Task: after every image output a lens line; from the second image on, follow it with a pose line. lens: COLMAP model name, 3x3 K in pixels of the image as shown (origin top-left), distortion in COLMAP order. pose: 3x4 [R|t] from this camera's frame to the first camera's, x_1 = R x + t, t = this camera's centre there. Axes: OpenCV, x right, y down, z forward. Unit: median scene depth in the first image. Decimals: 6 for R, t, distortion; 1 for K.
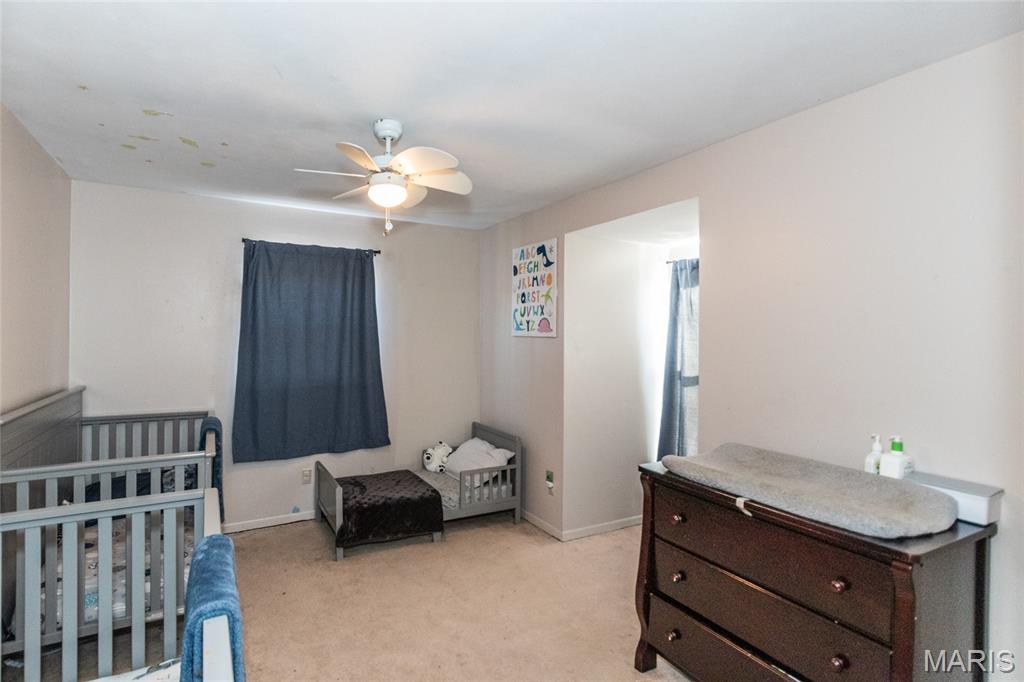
lens RADIAL K [[484.1, 0, 507.8], [0, 484.1, 320.4], [0, 0, 1]] dist [-0.000726, -0.001469]
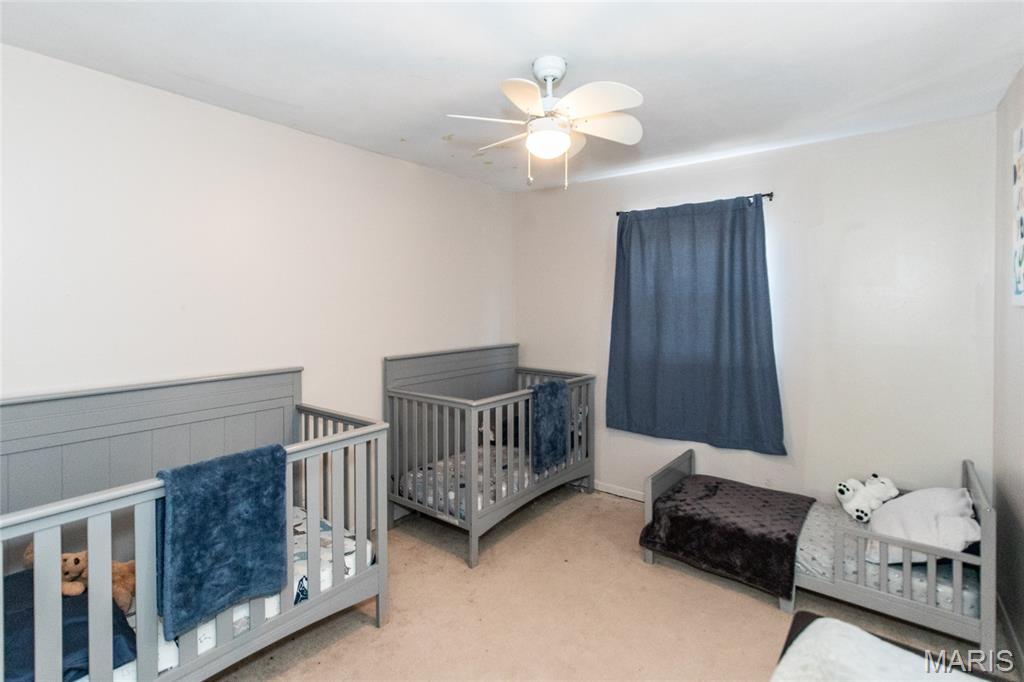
lens RADIAL K [[505.2, 0, 512.8], [0, 505.2, 308.1], [0, 0, 1]] dist [-0.002360, -0.000796]
pose [[0.365983, -0.000897, -0.930621, 0.329546], [0.029809, 0.999498, 0.010759, 0.013912], [0.930144, -0.031678, 0.365826, 0.357785]]
